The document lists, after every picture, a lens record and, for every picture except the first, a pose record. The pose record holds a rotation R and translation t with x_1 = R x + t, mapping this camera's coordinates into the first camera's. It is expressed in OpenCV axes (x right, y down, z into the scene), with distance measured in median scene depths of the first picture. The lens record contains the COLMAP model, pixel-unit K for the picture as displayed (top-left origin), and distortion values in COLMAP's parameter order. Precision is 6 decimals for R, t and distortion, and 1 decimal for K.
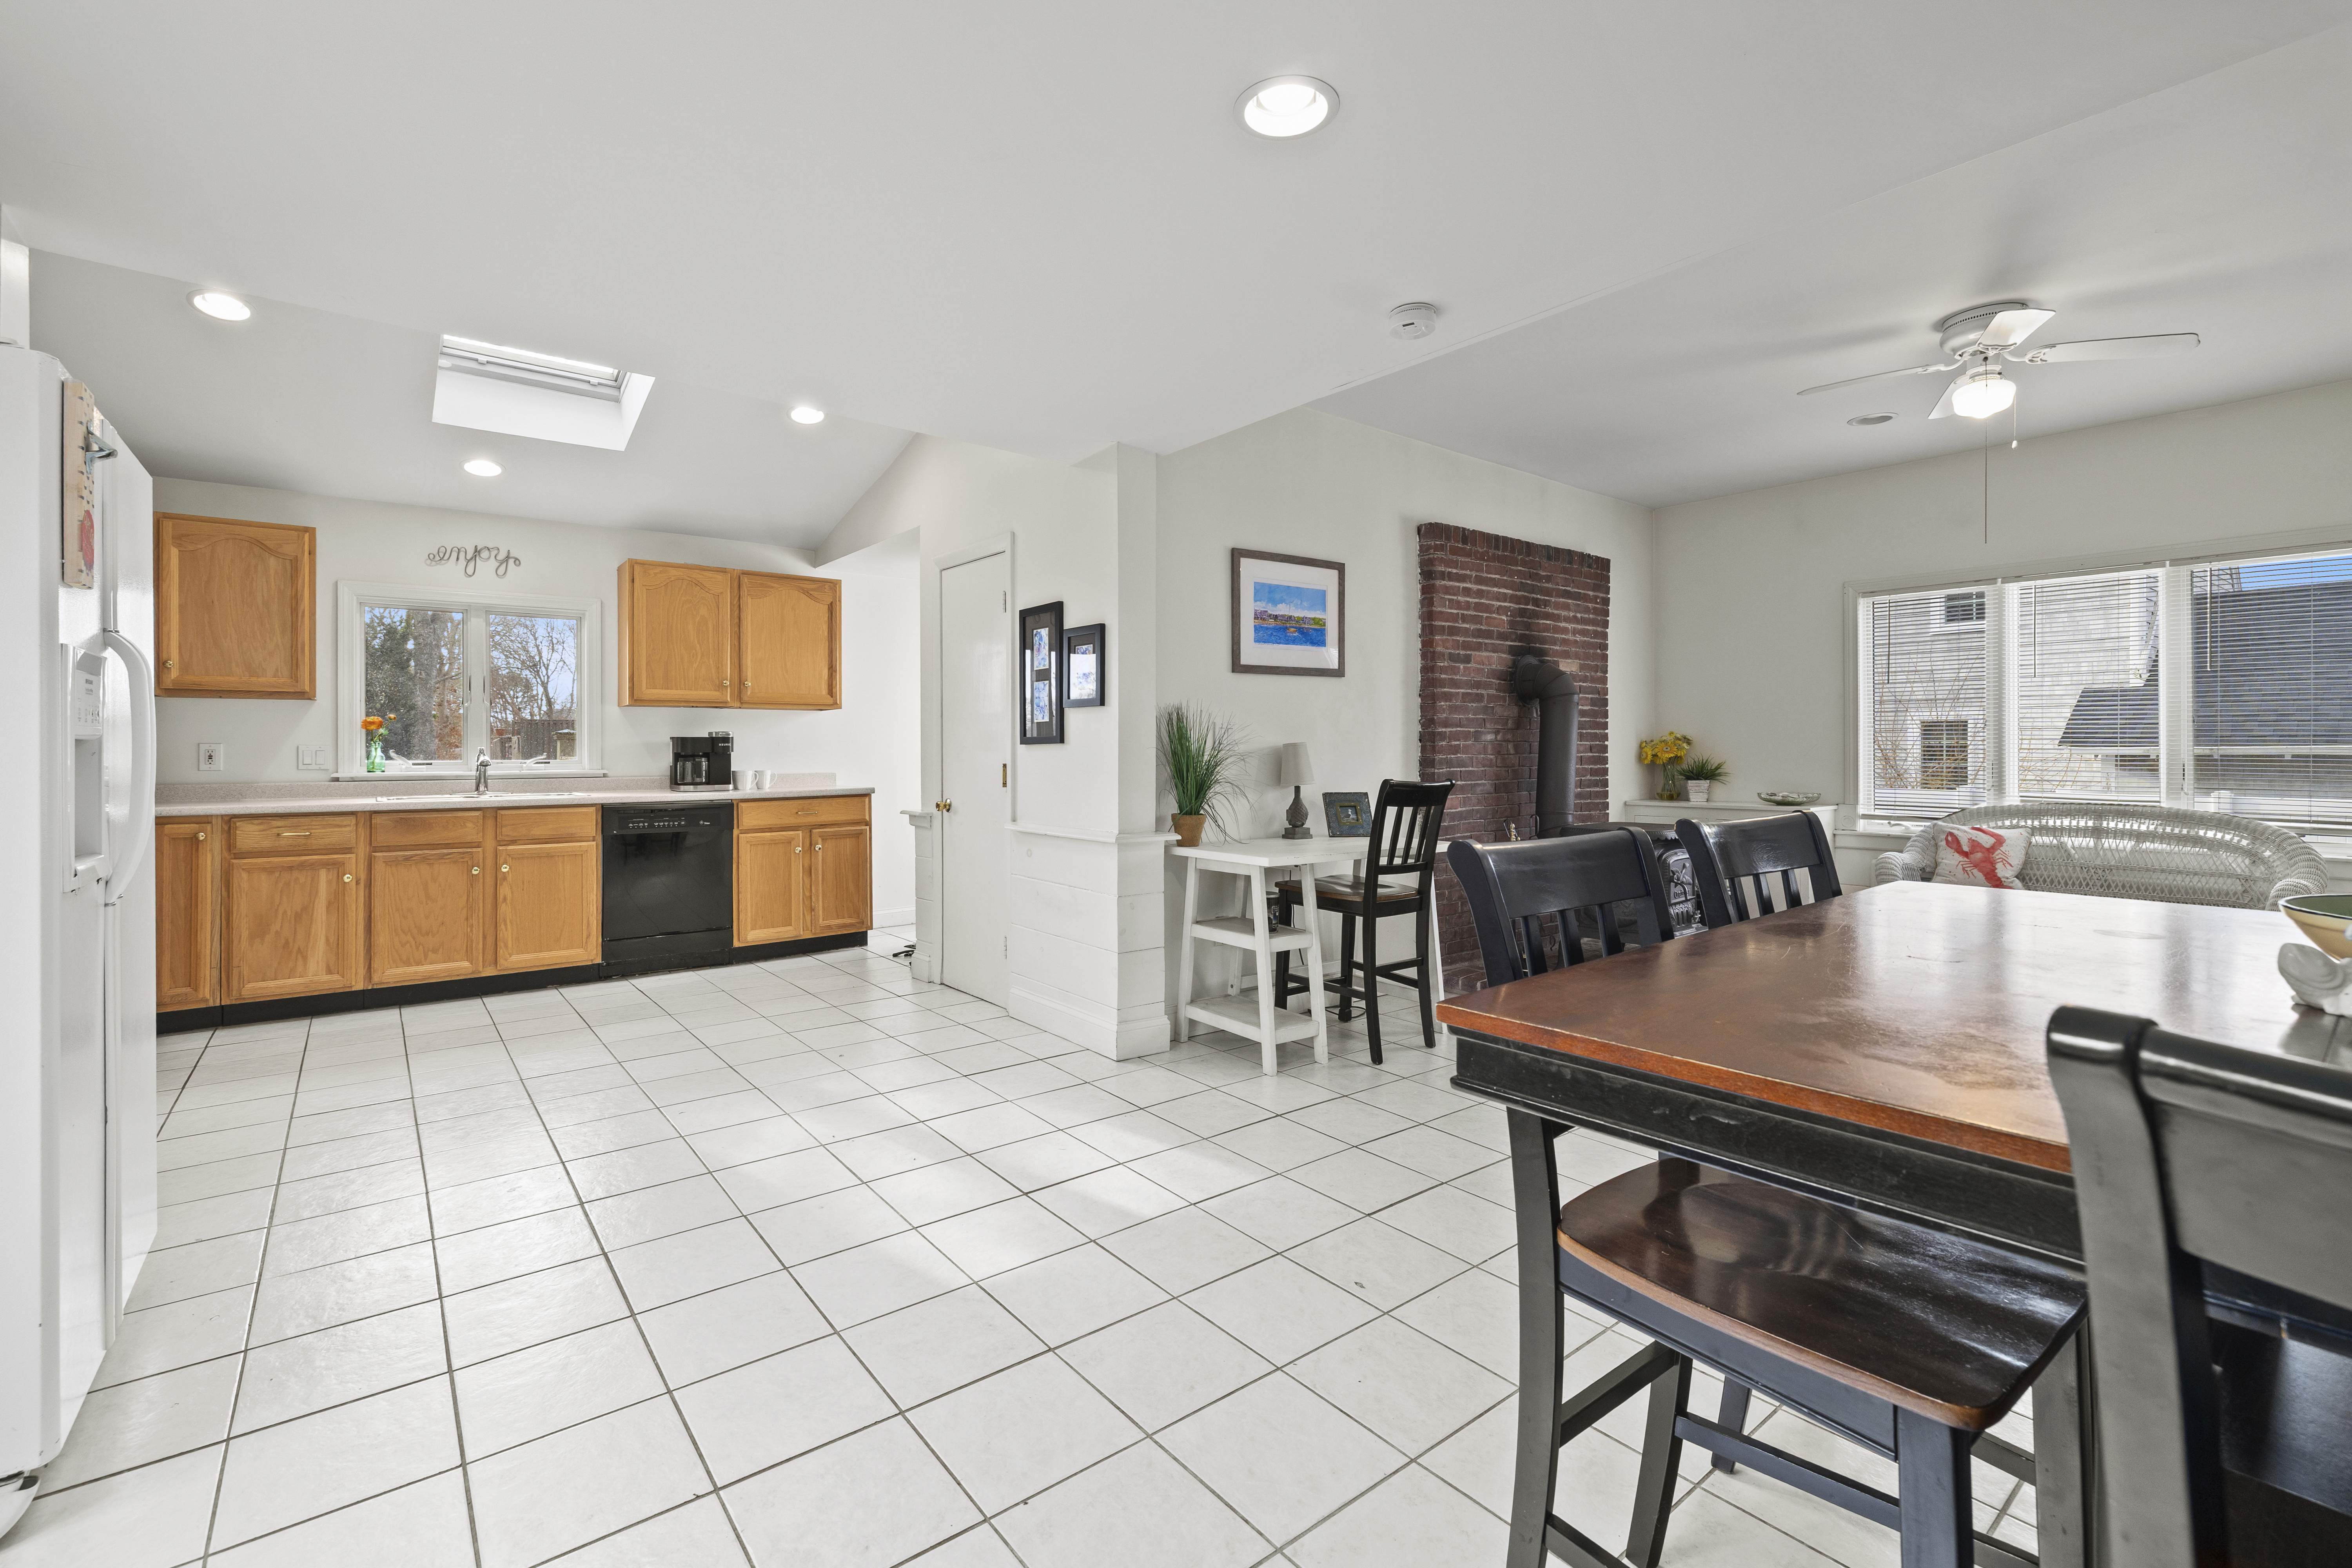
lens RADIAL K [[1006.4, 0, 1136.5], [0, 1006.4, 742.7], [0, 0, 1]] dist [0.001404, -0.000748]
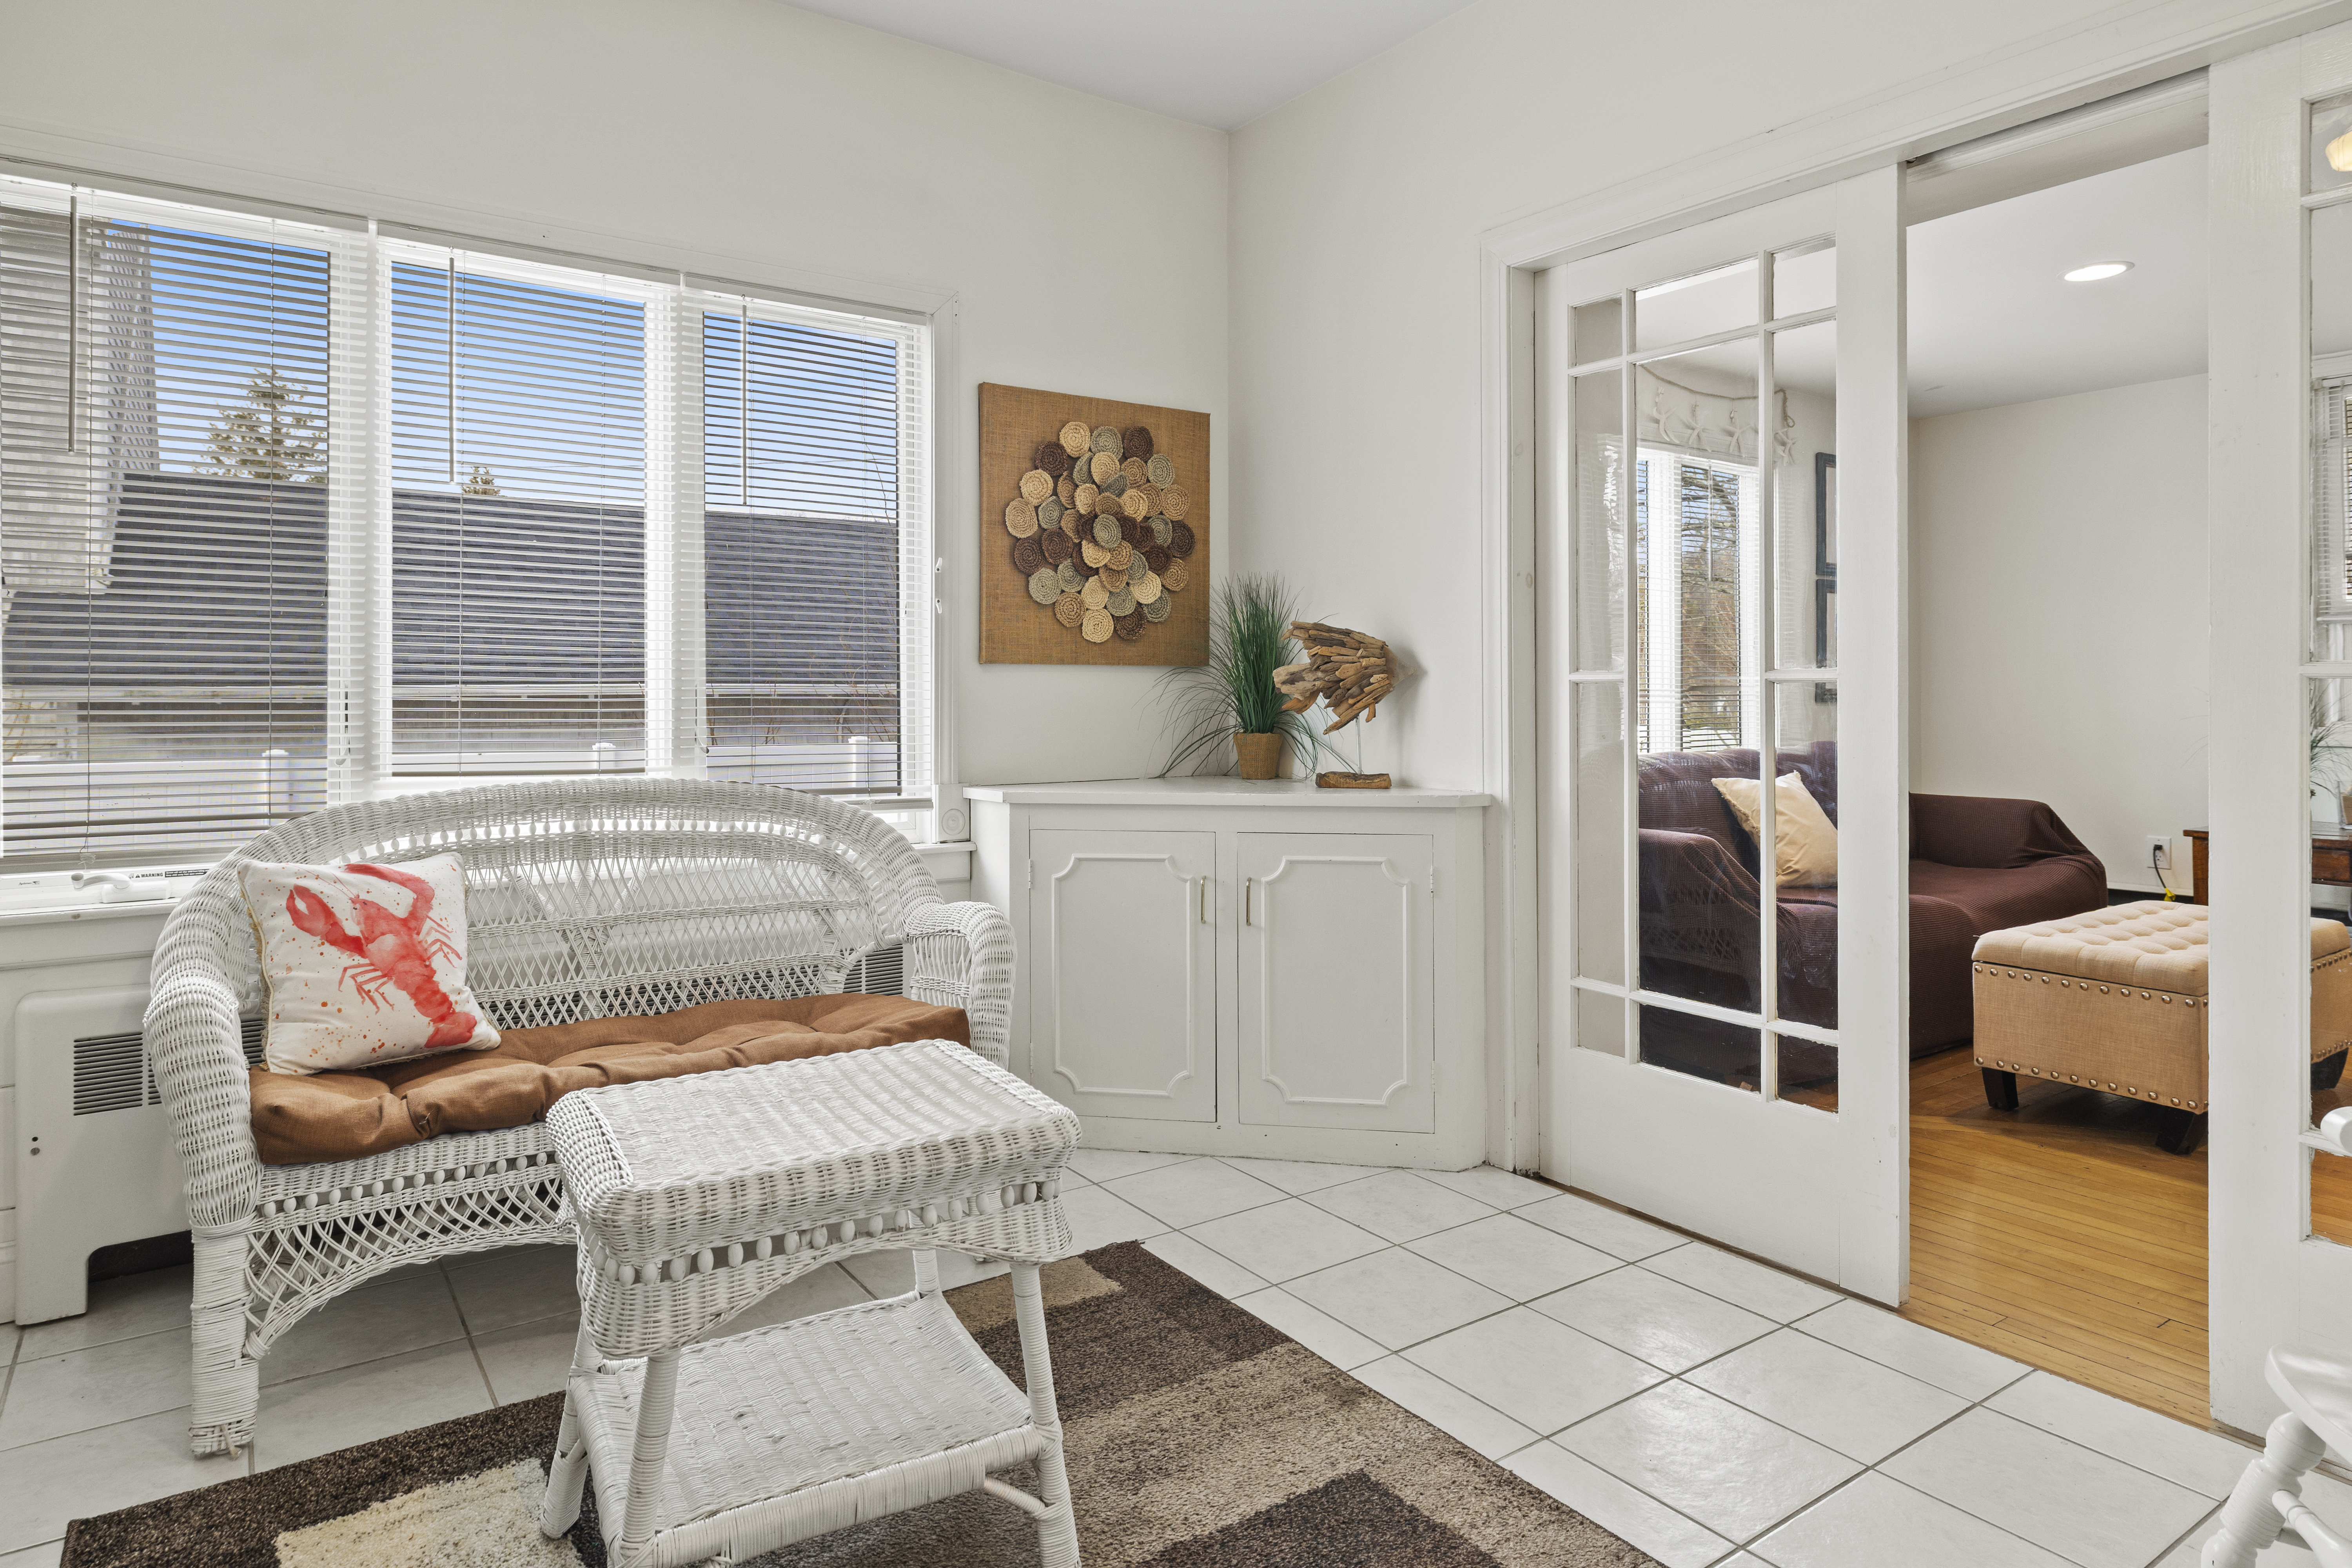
lens RADIAL K [[1371.8, 0, 1161.7], [0, 1371.8, 684.1], [0, 0, 1]] dist [0.000875, -0.001441]
pose [[0.024160, 0.013341, 0.999619, 0.390203], [-0.002337, 0.999909, -0.013288, 0.027822], [-0.999705, -0.002015, 0.024189, 0.795649]]
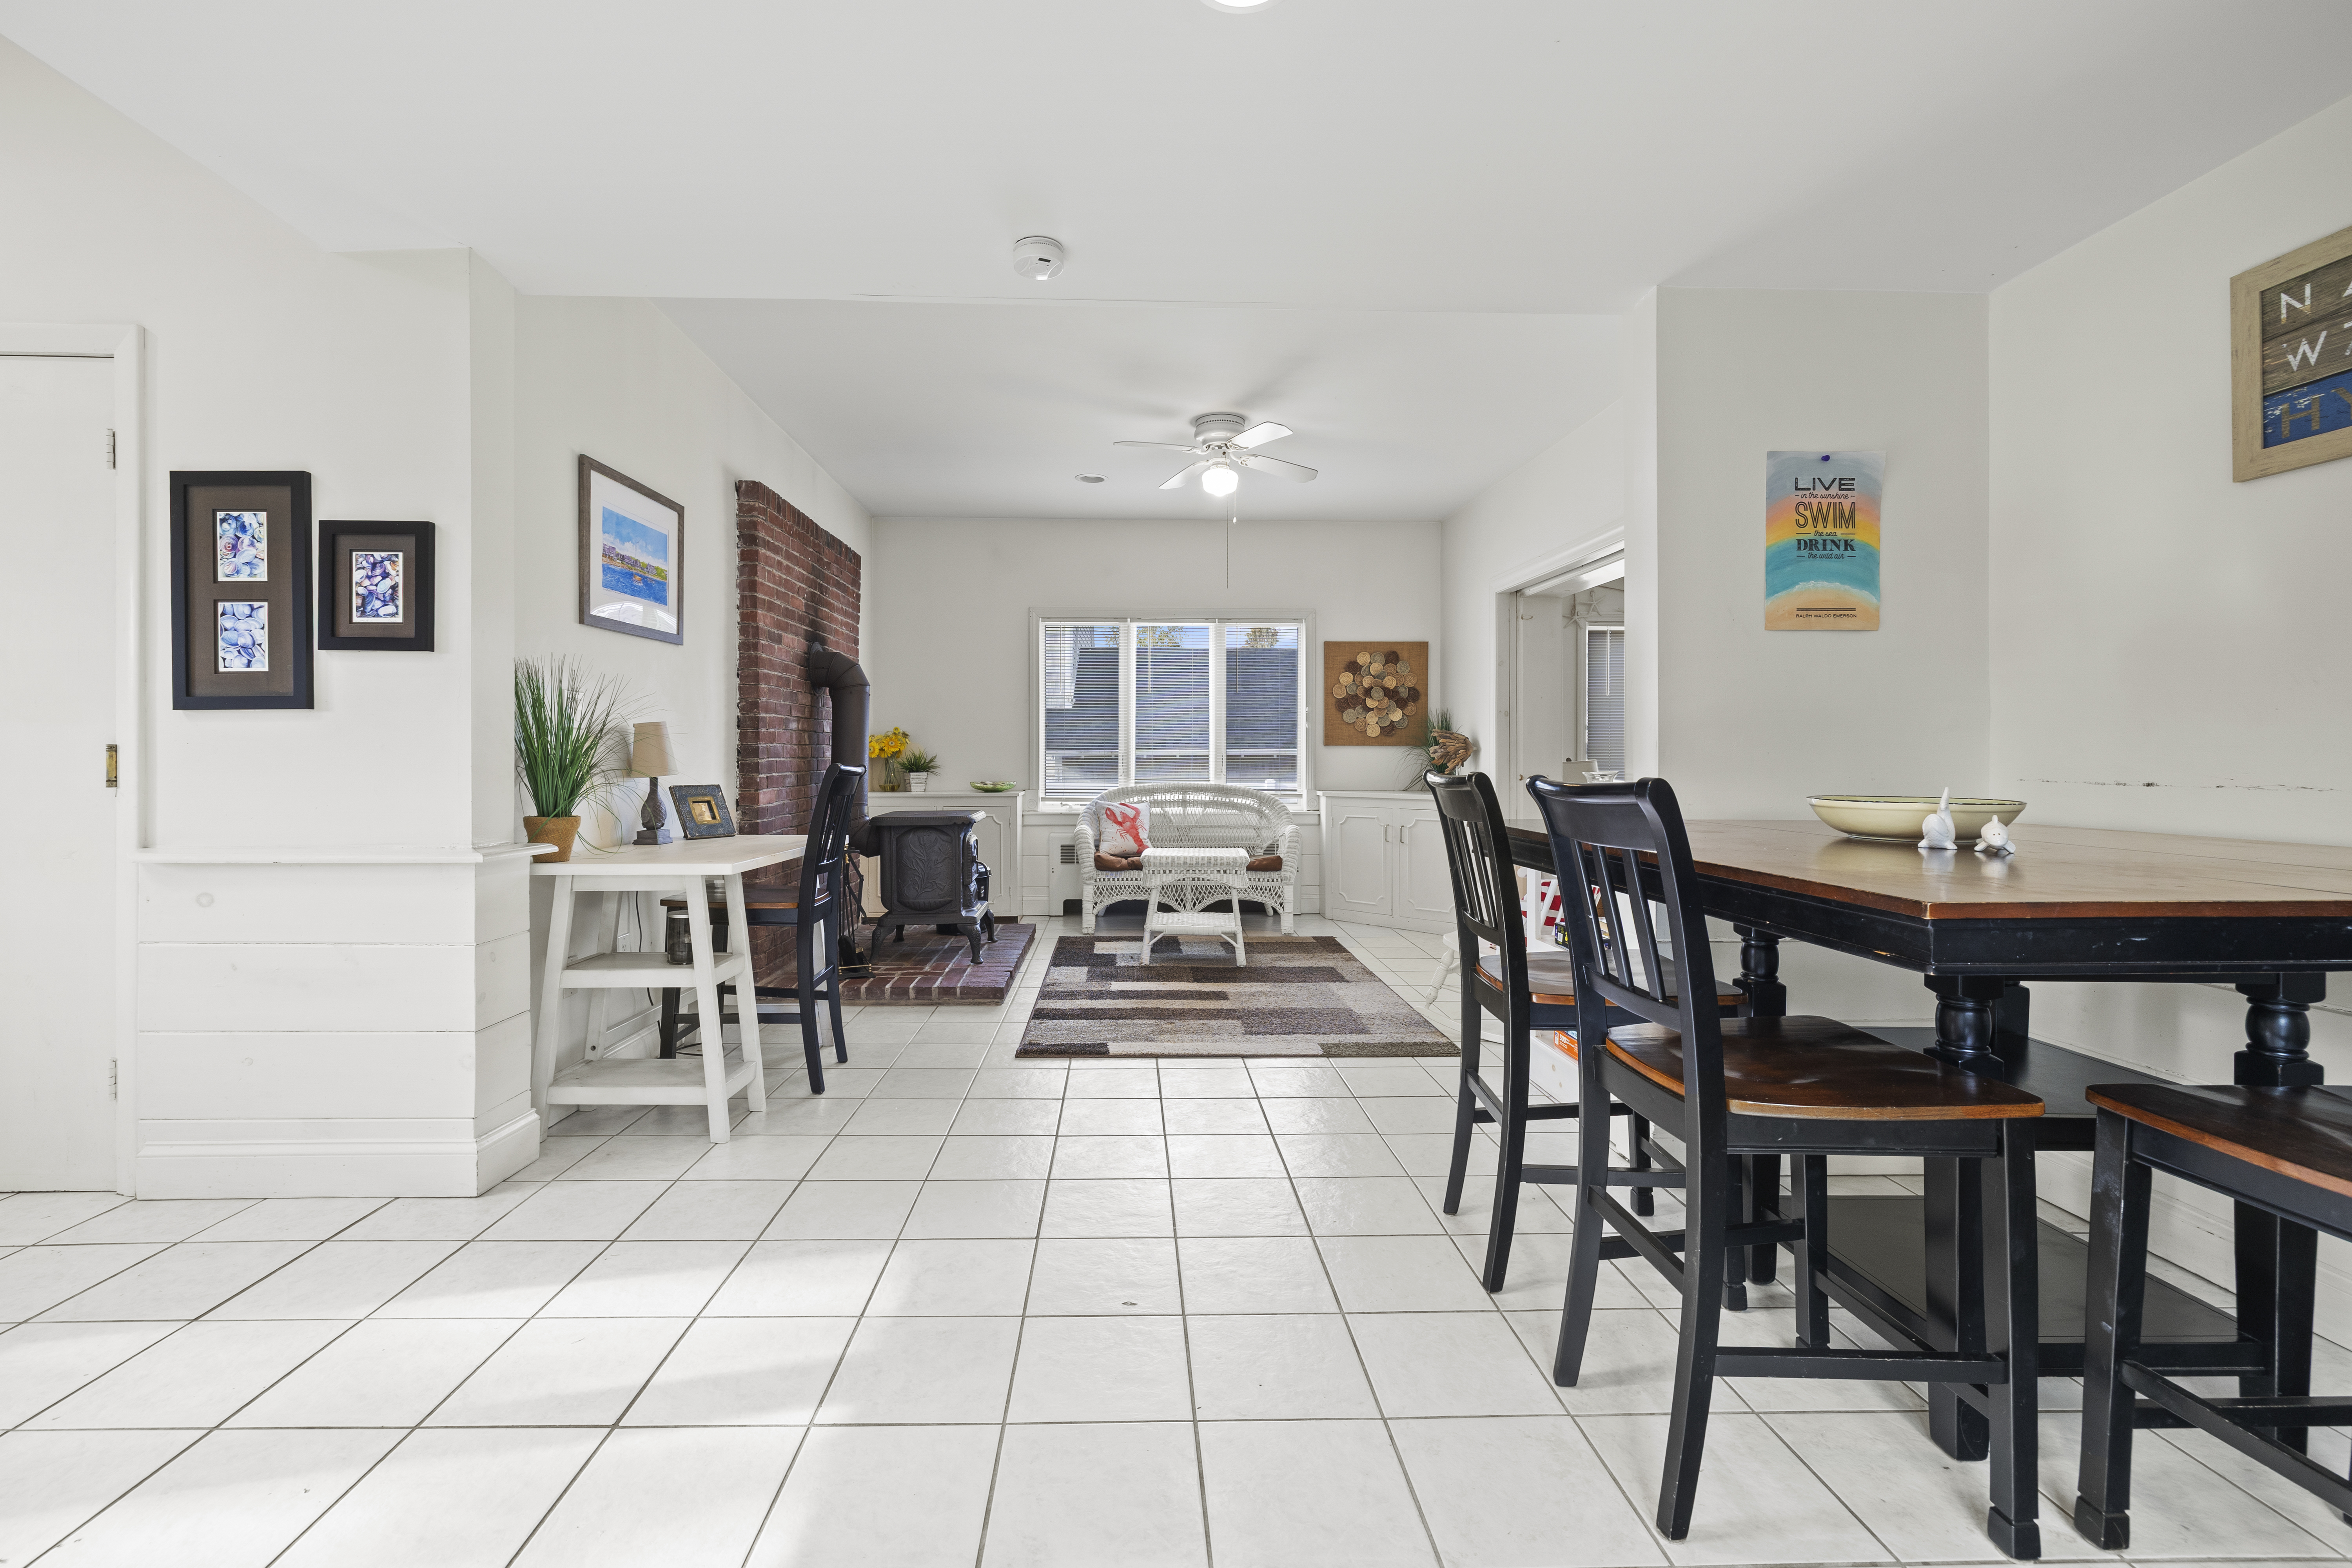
lens RADIAL K [[1006.4, 0, 1133.5], [0, 1006.4, 752.6], [0, 0, 1]] dist [0.001404, -0.000748]
pose [[0.582349, 0.007254, 0.812907, -0.272173], [-0.008840, 0.999958, -0.002590, 0.023385], [-0.812891, -0.005678, 0.582388, 0.245537]]
